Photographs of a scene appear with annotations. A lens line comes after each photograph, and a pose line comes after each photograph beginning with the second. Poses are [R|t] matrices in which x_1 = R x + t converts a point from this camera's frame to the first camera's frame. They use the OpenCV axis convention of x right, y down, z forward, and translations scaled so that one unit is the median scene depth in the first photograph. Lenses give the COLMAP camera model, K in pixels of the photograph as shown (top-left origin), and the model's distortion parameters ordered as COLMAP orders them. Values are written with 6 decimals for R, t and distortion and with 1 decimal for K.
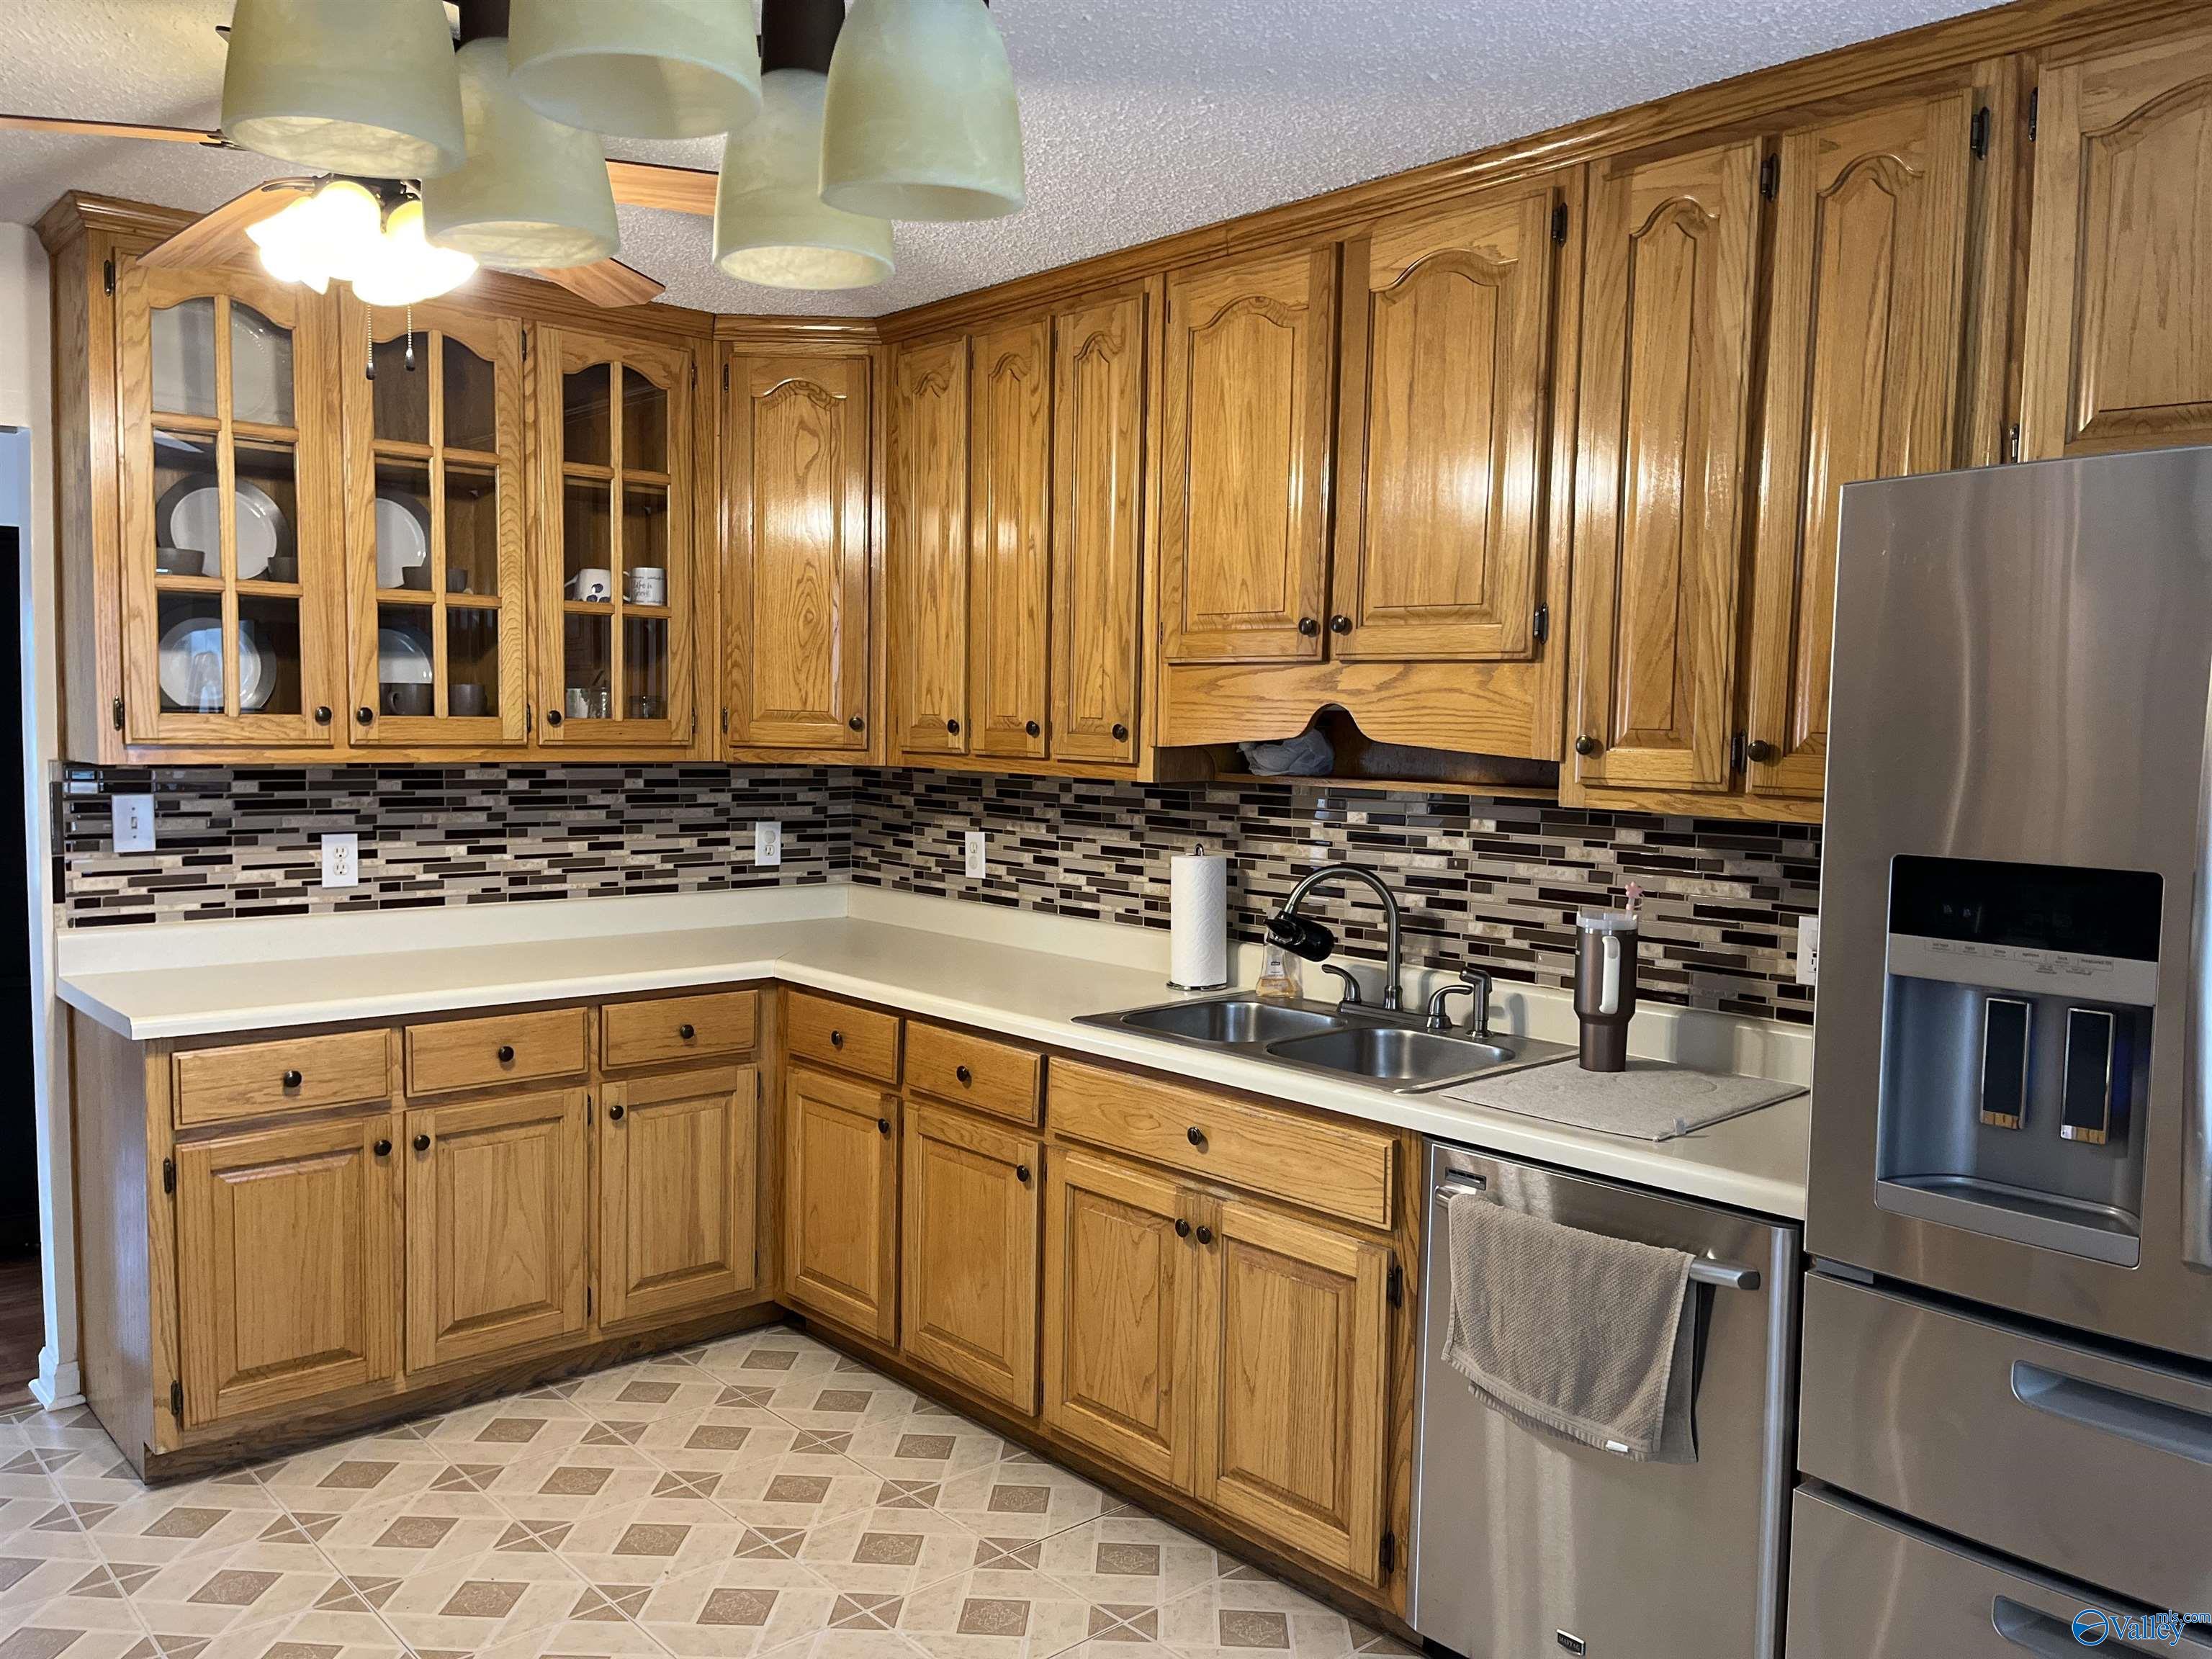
lens RADIAL K [[1678.0, 0, 1106.0], [0, 1678.0, 829.5], [0, 0, 1]] dist [0.092398, -0.149337]
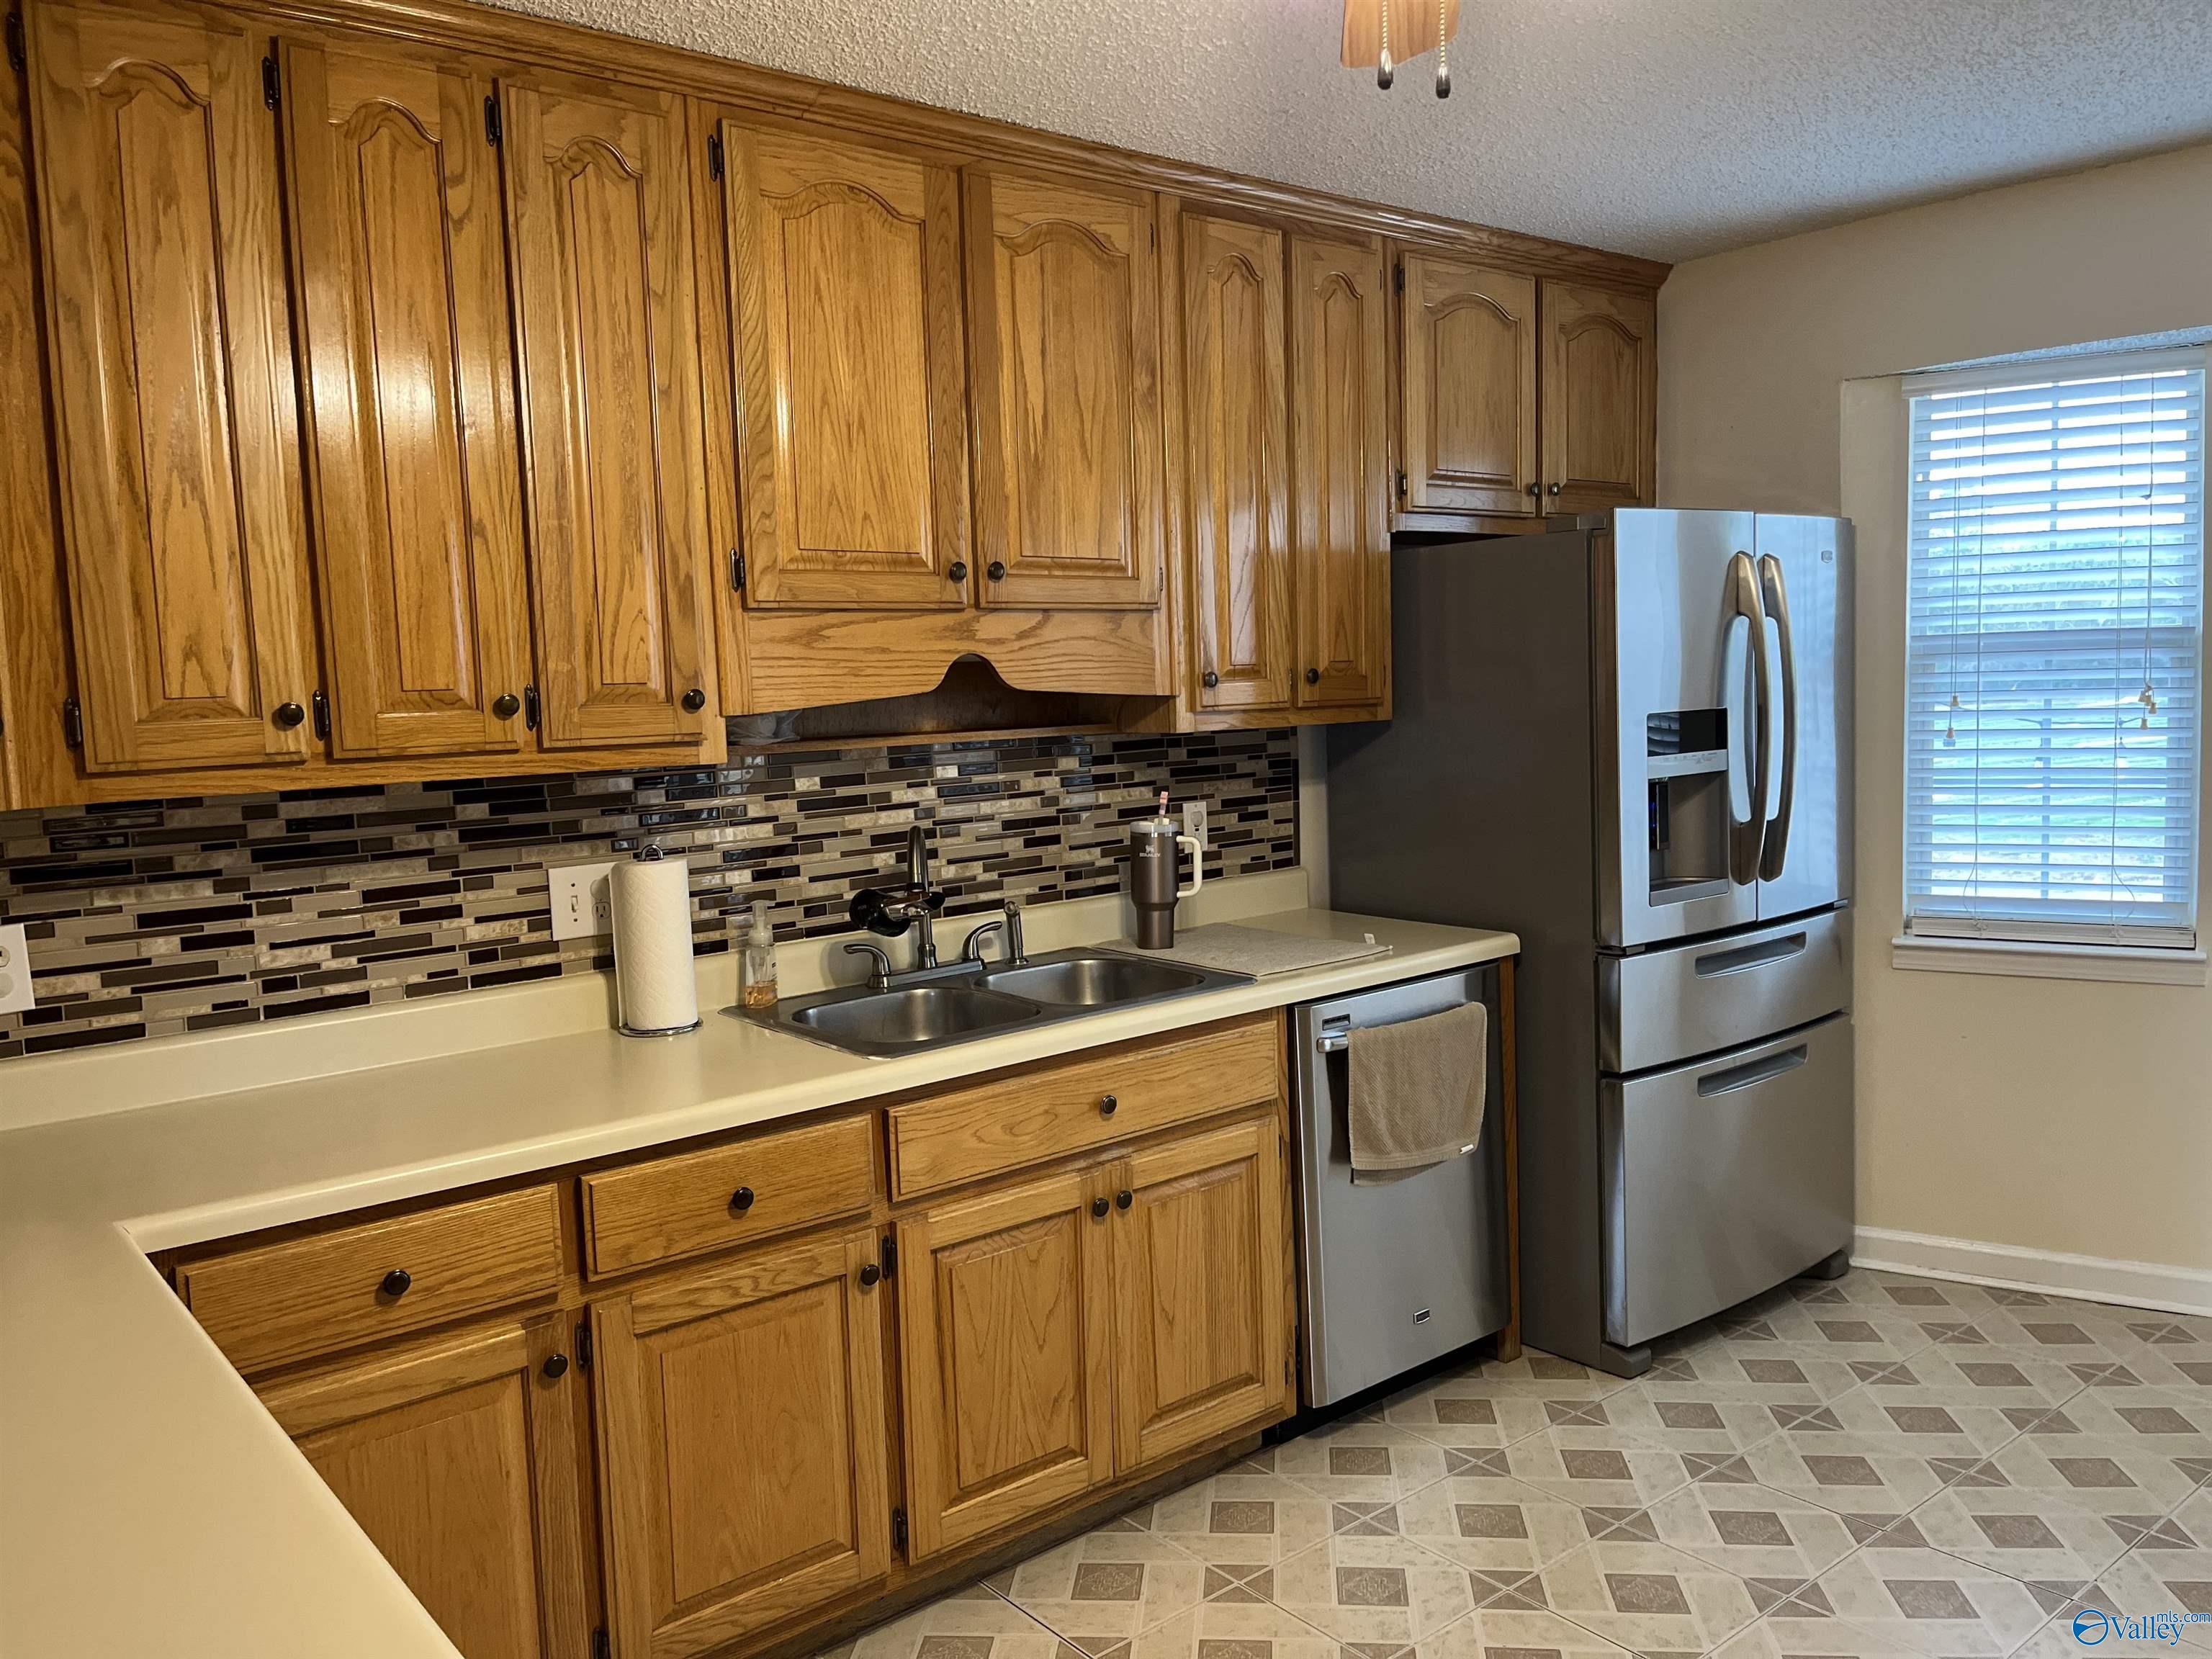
lens RADIAL K [[1678.0, 0, 1106.0], [0, 1678.0, 829.5], [0, 0, 1]] dist [0.092398, -0.149337]
pose [[0.054212, -0.115147, 0.991868, -0.786178], [0.102827, 0.988692, 0.109158, -0.069003], [-0.993221, 0.096073, 0.065439, 0.829159]]
